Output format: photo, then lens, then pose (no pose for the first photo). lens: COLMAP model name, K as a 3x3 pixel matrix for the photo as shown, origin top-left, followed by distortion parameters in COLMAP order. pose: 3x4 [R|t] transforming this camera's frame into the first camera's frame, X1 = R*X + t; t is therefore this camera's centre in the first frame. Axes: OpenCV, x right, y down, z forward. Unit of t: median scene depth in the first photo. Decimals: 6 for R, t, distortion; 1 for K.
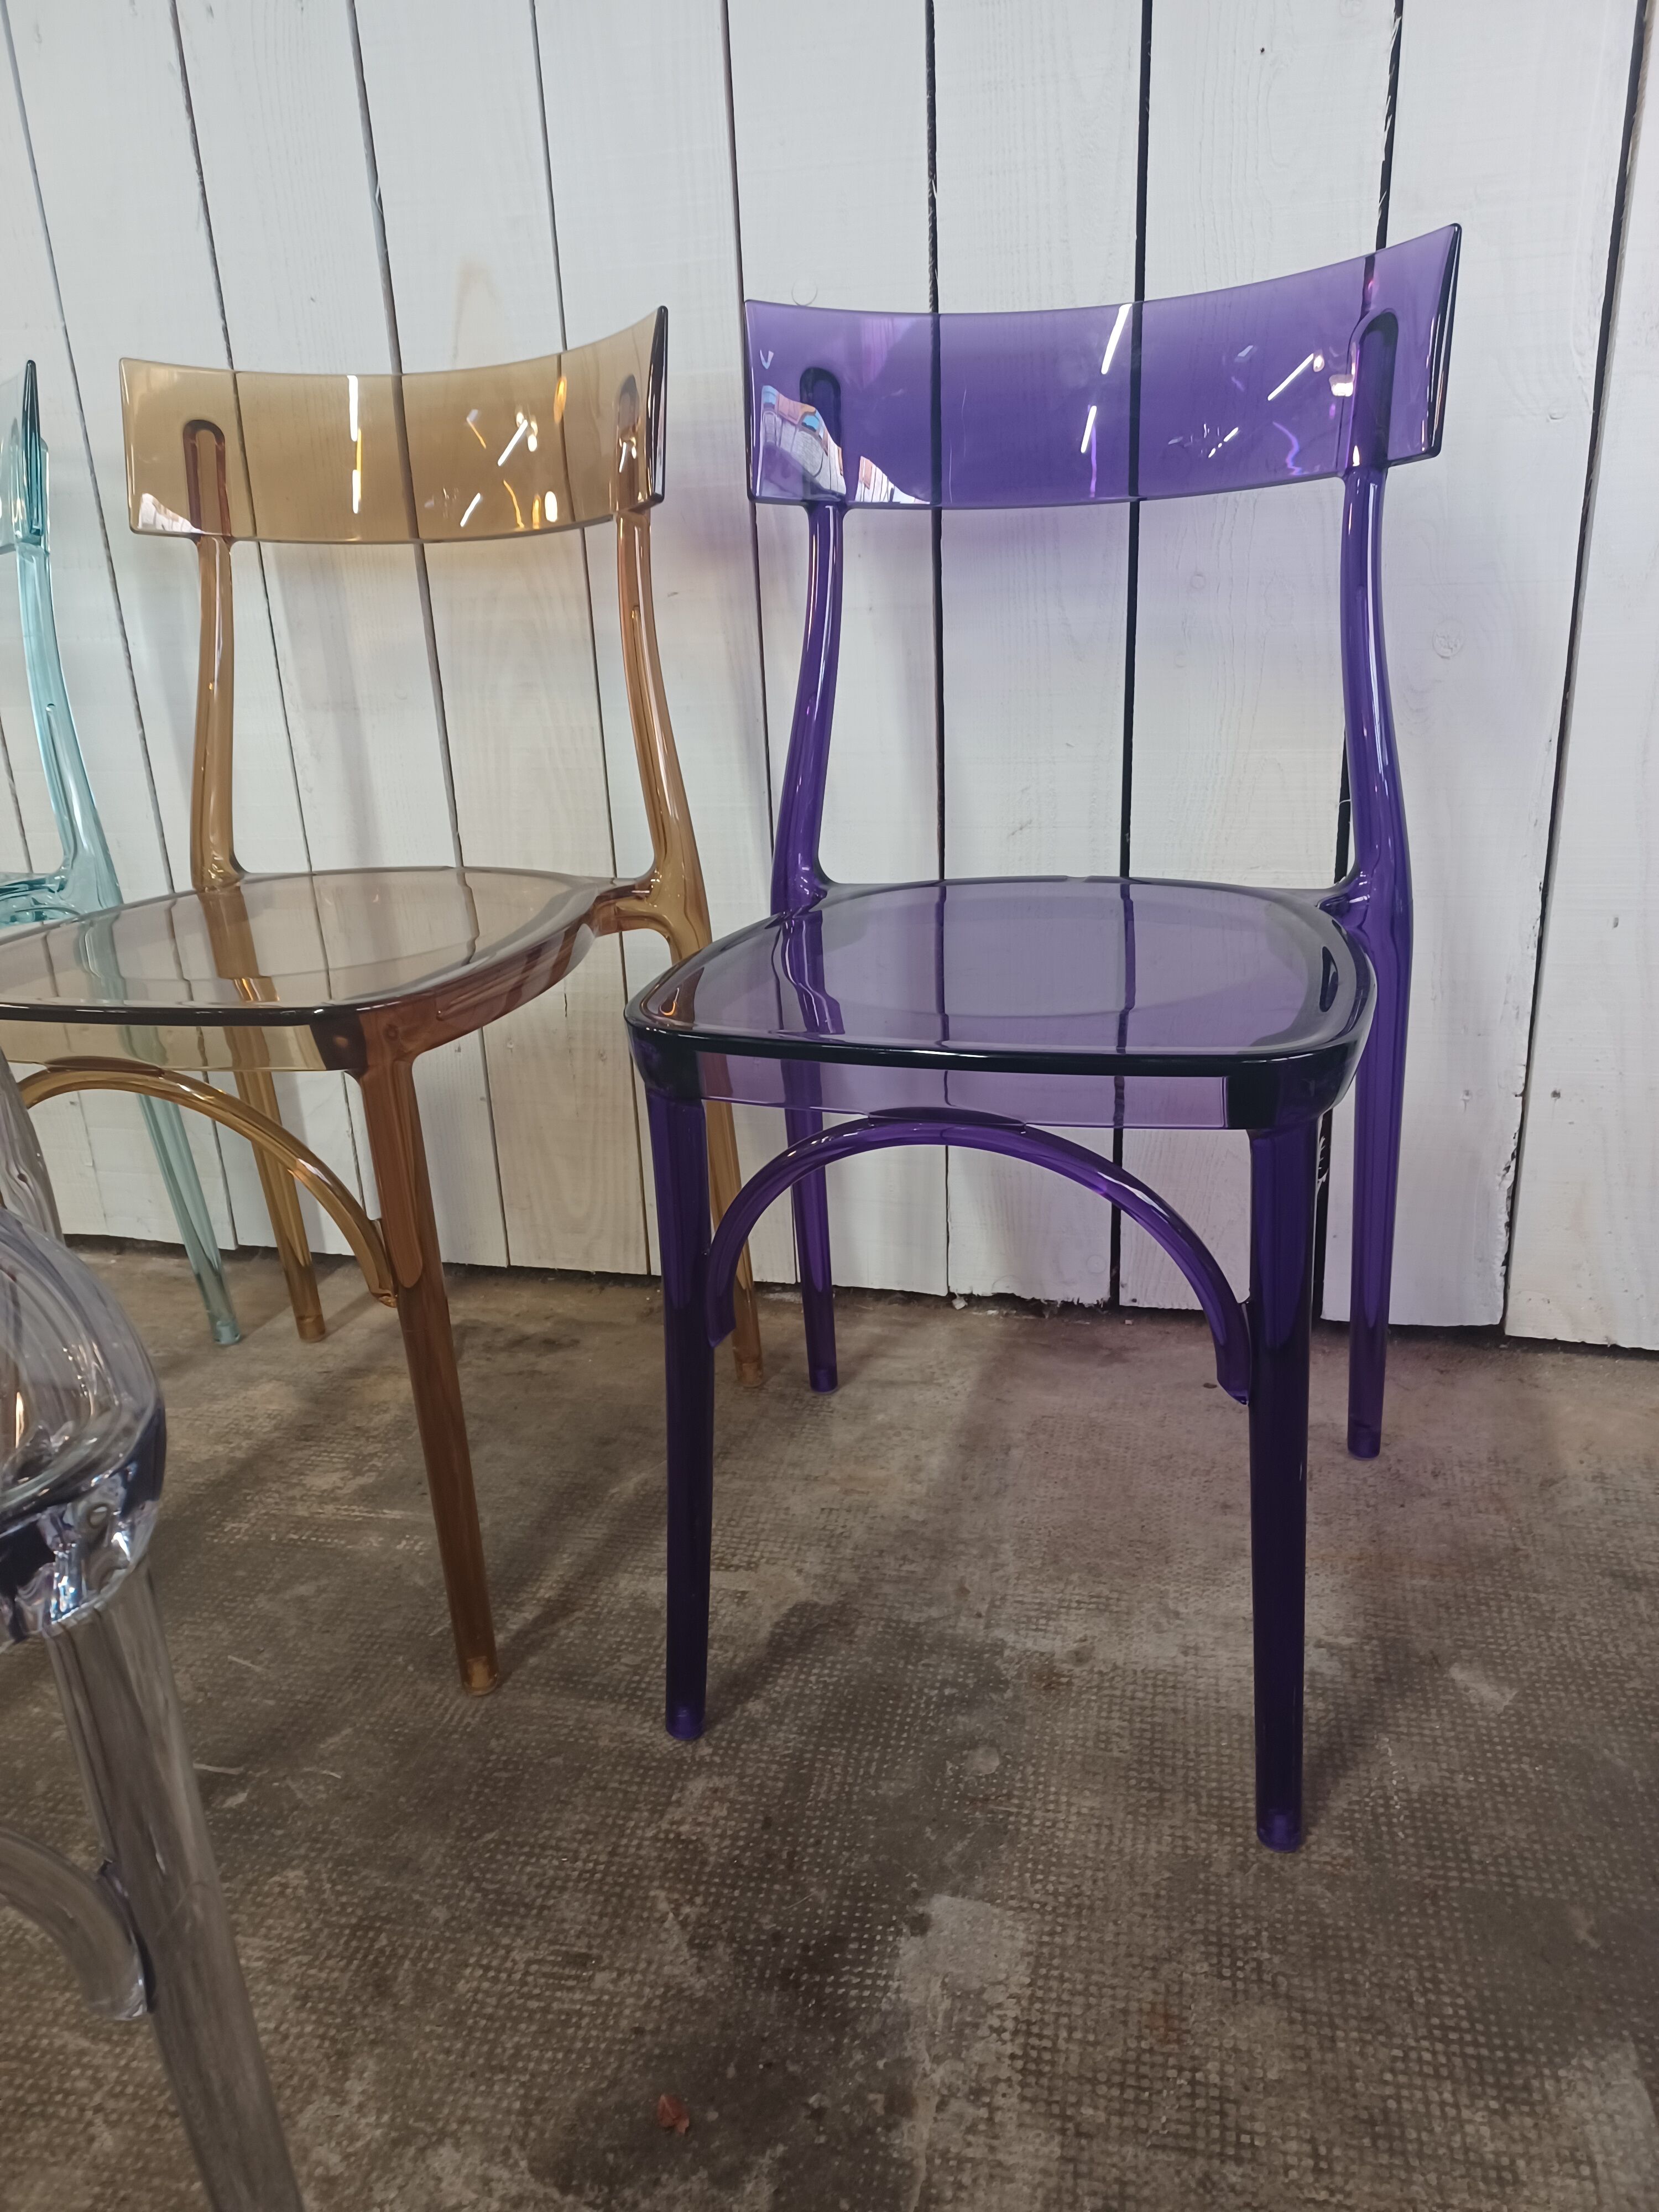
lens RADIAL K [[1622.5, 0, 834.1], [0, 1622.5, 1107.5], [0, 0, 1]] dist [-0.004910, 0.046306]
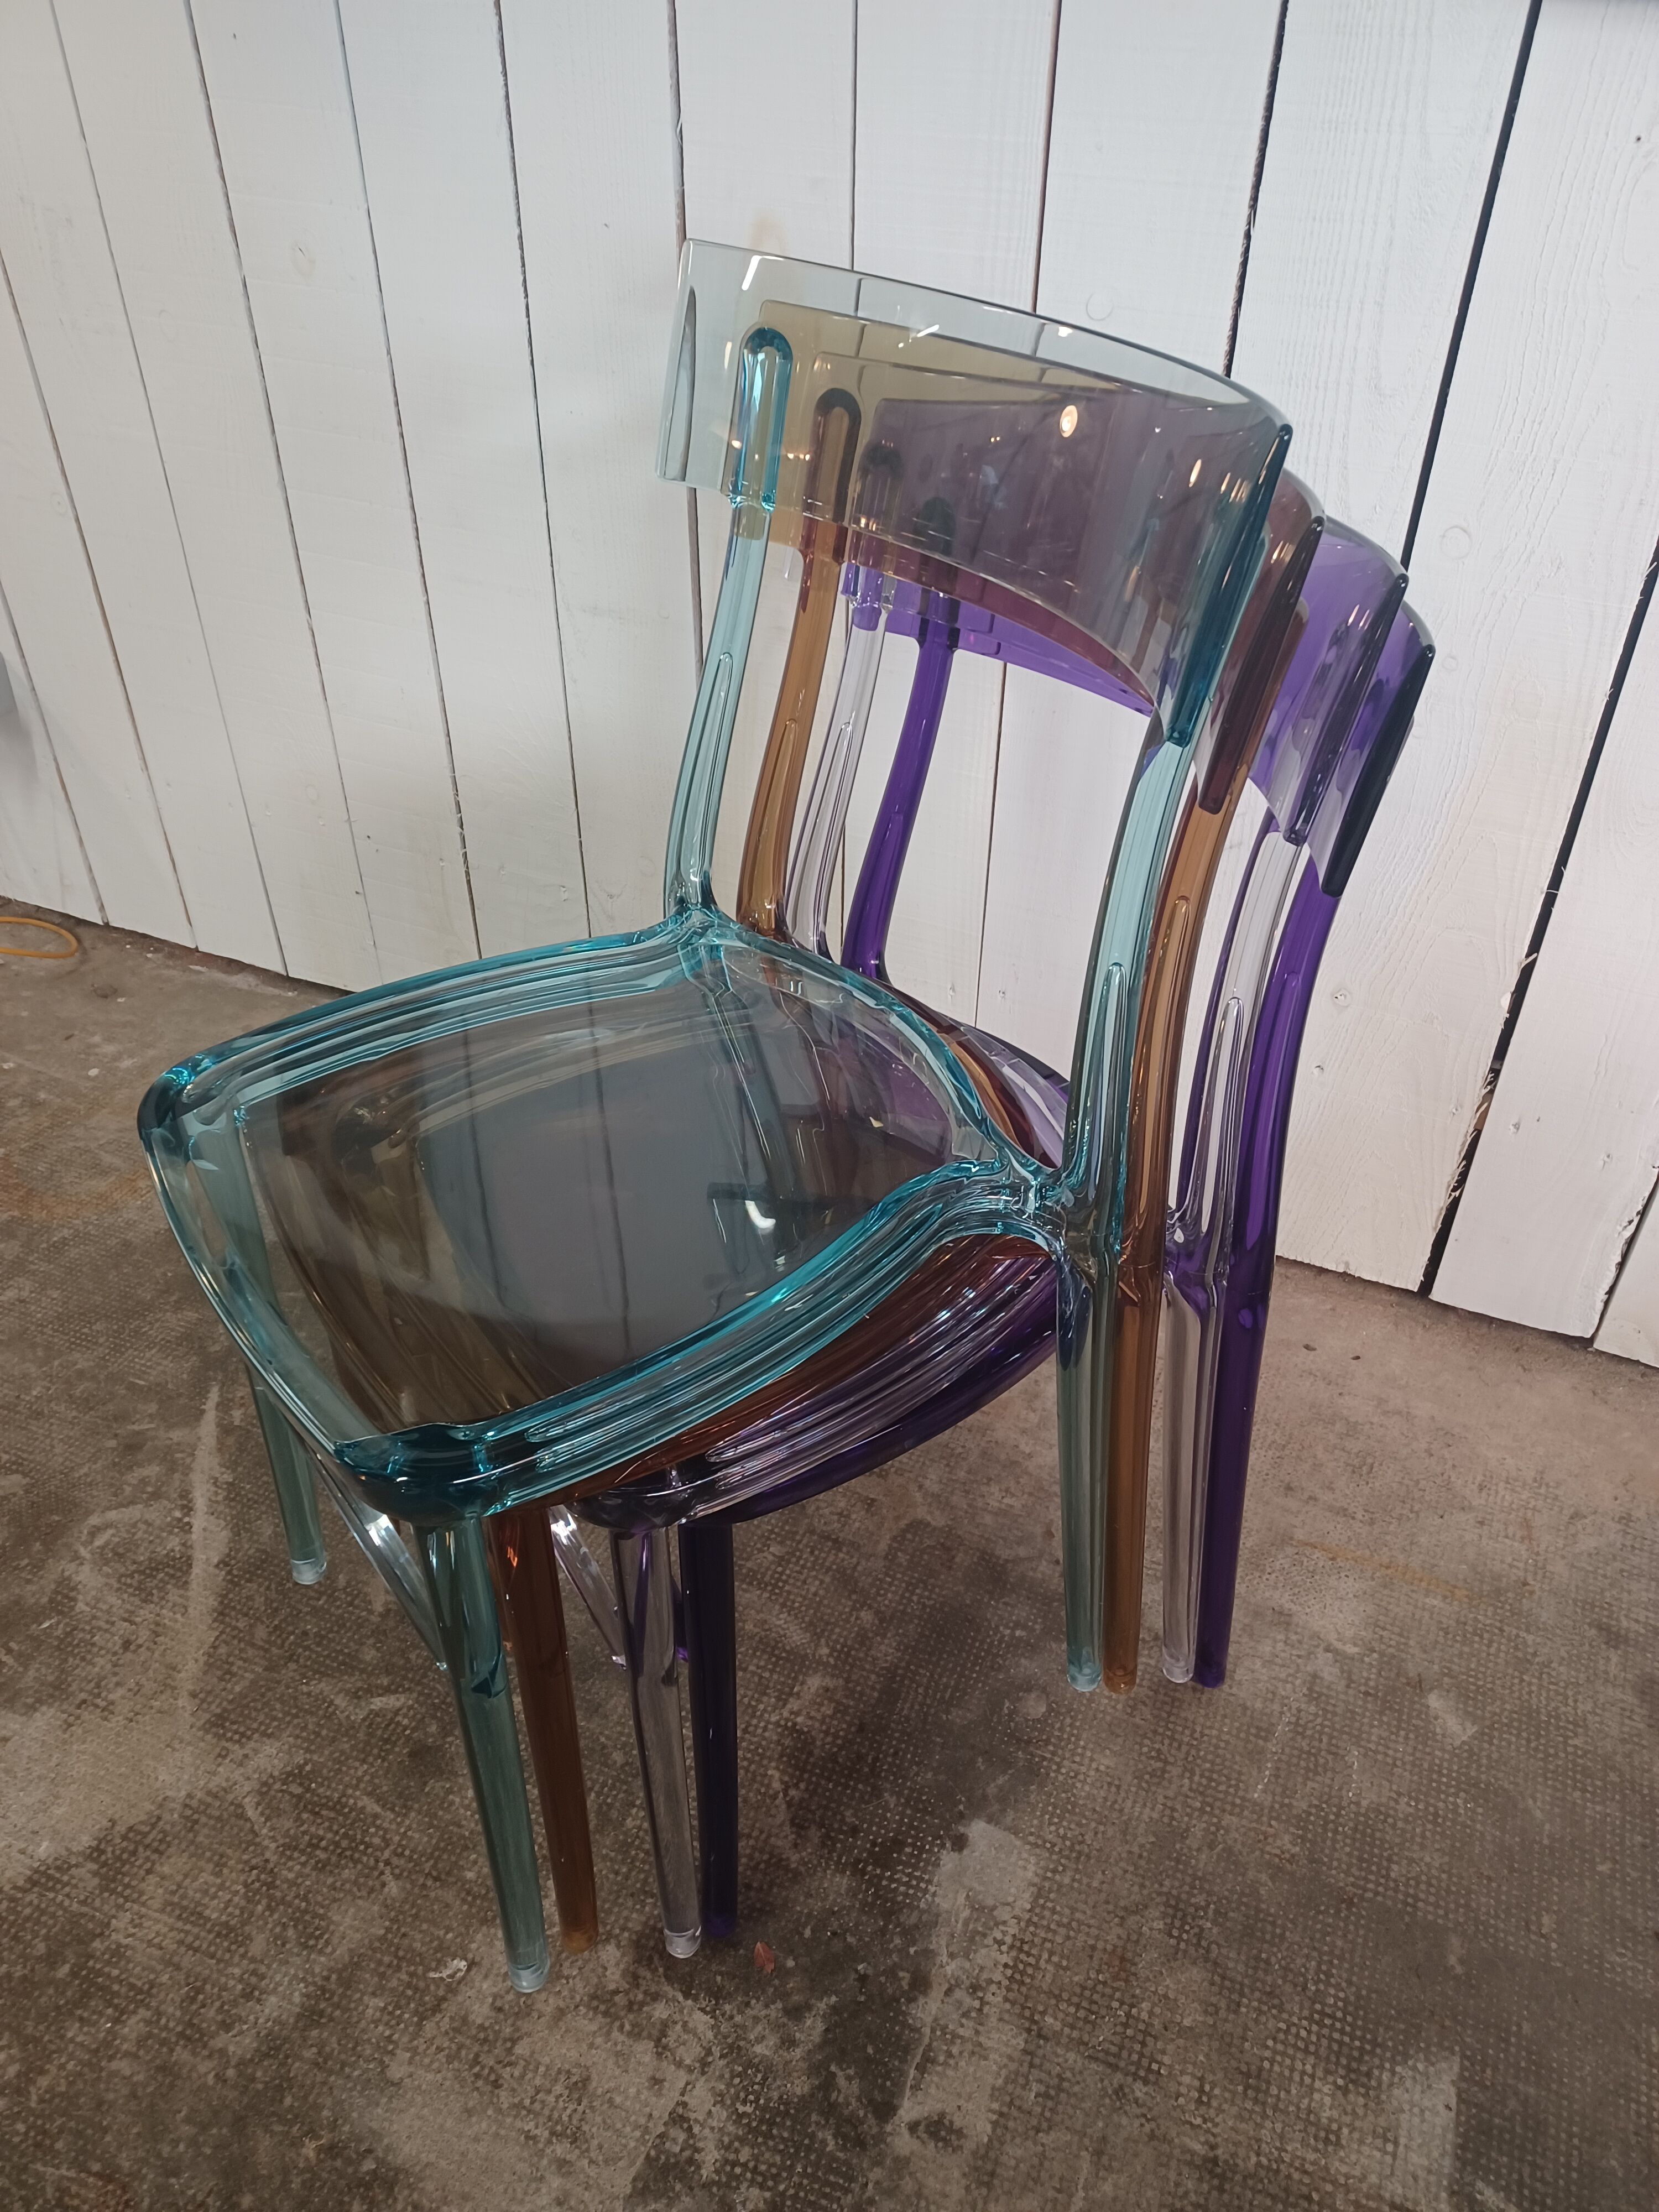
lens RADIAL K [[1633.1, 0, 831.9], [0, 1633.1, 1106.0], [0, 0, 1]] dist [-0.006563, 0.047500]
pose [[0.982583, 0.150296, -0.109283, 0.005259], [-0.108562, 0.941573, 0.318832, -0.525545], [0.150817, -0.301415, 0.941490, -0.121261]]
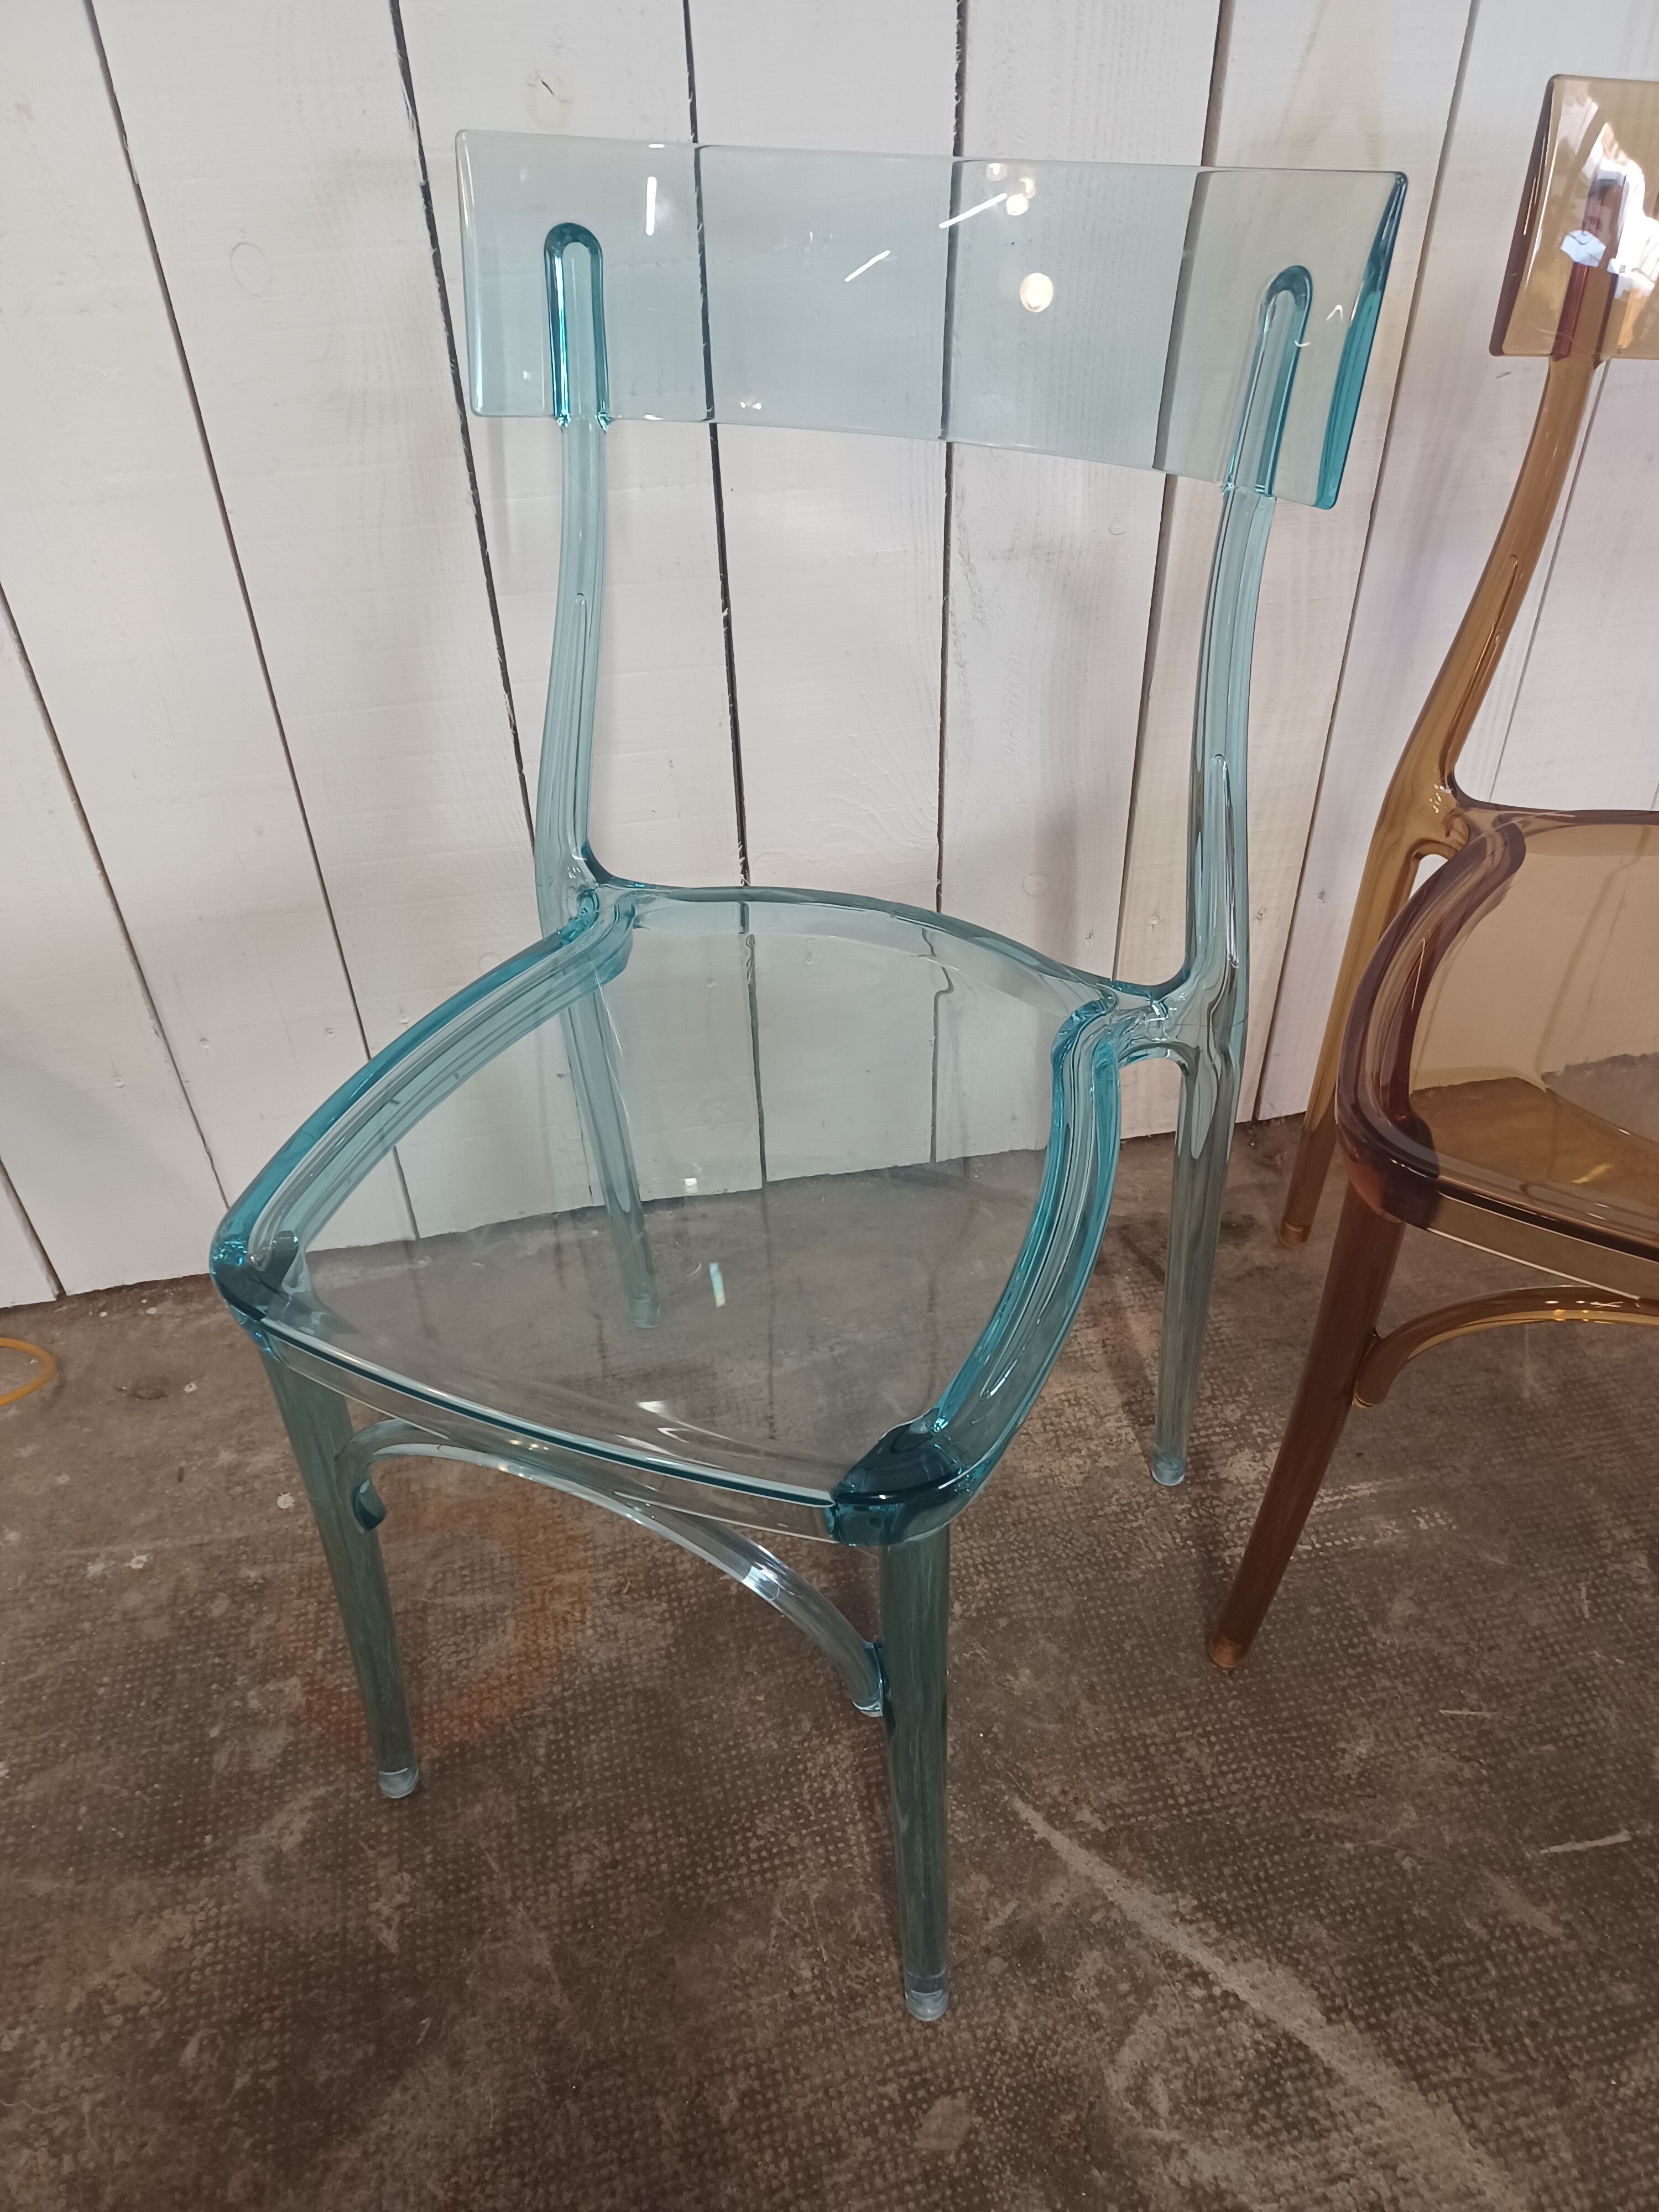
lens RADIAL K [[1628.3, 0, 831.2], [0, 1628.3, 1104.2], [0, 0, 1]] dist [-0.027533, 0.069433]
pose [[0.907425, -0.247891, 0.339307, -1.246645], [0.125154, 0.930252, 0.344918, -0.492189], [-0.401143, -0.270522, 0.875158, 0.541800]]
